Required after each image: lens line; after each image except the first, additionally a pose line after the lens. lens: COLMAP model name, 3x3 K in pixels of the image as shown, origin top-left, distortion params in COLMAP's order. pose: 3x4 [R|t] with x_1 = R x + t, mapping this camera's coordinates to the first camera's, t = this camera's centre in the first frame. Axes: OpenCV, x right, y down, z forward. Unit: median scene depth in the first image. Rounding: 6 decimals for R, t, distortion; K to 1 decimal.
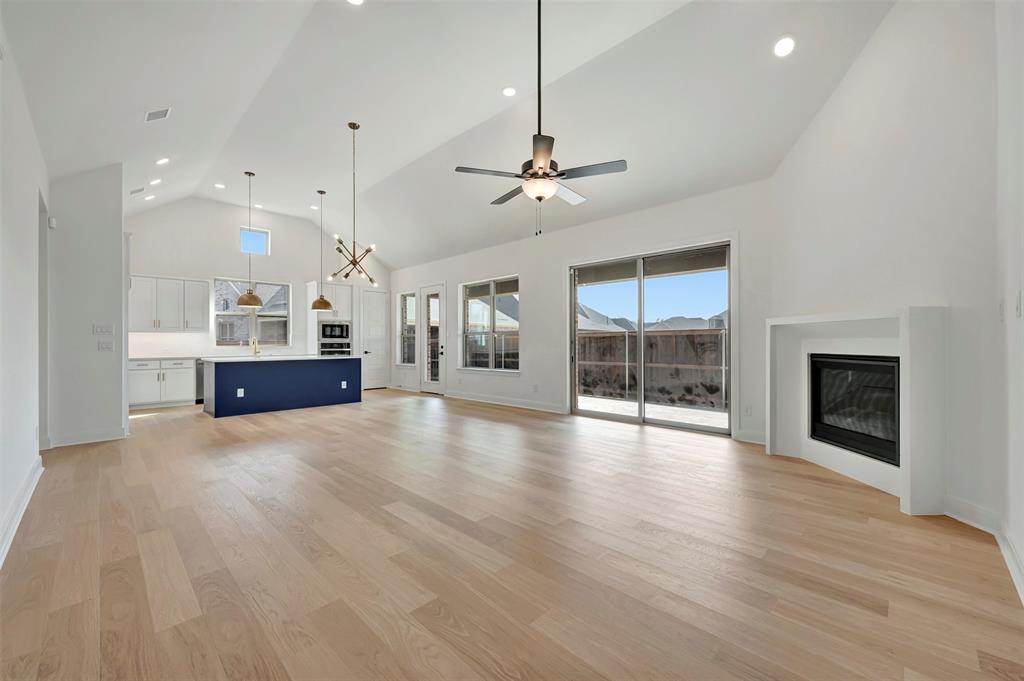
lens RADIAL K [[406.2, 0, 516.6], [0, 406.2, 342.3], [0, 0, 1]] dist [0.000178, 0.000135]
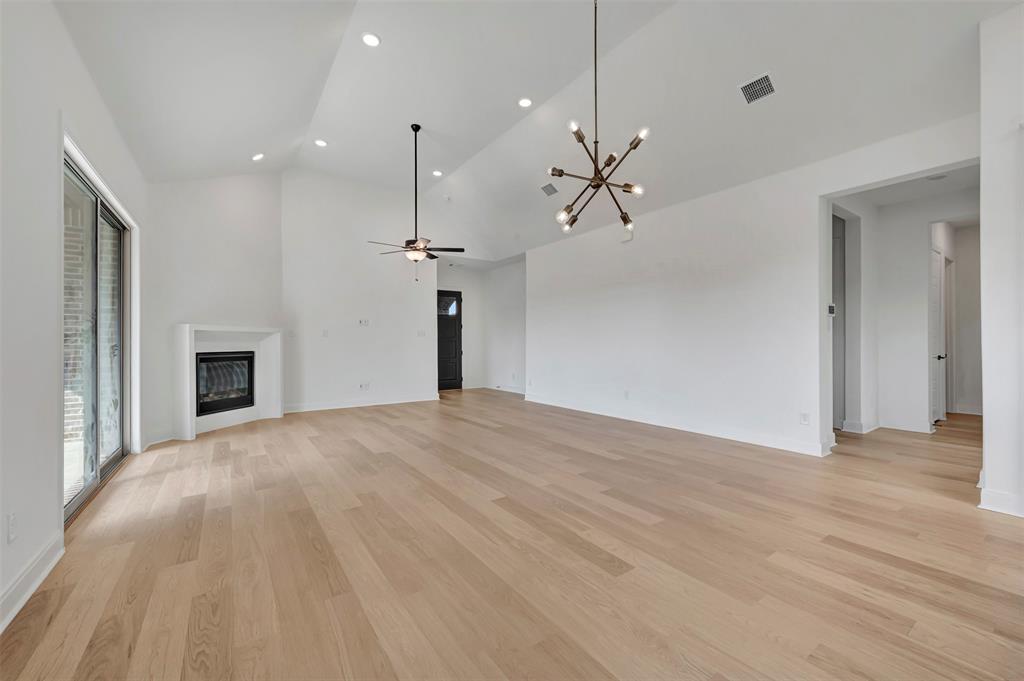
lens RADIAL K [[410.1, 0, 515.8], [0, 410.1, 340.7], [0, 0, 1]] dist [0.001311, -0.000002]
pose [[-0.982831, 0.008191, 0.184327, -0.333106], [0.007656, 0.999964, -0.003612, 0.000702], [-0.184350, -0.002139, -0.982858, 1.284013]]
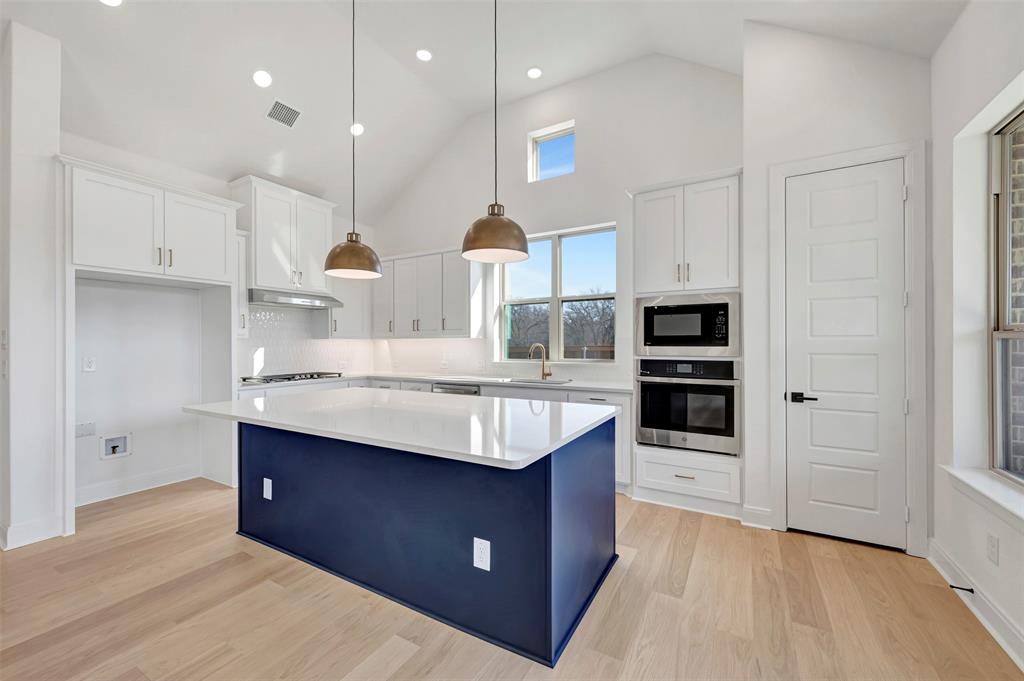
lens RADIAL K [[405.1, 0, 516.2], [0, 405.1, 342.9], [0, 0, 1]] dist [0.001223, -0.000085]
pose [[0.250708, -0.000255, -0.968063, -0.232957], [0.002554, 0.999997, 0.000398, -0.019142], [0.968059, -0.002572, 0.250708, 1.144422]]
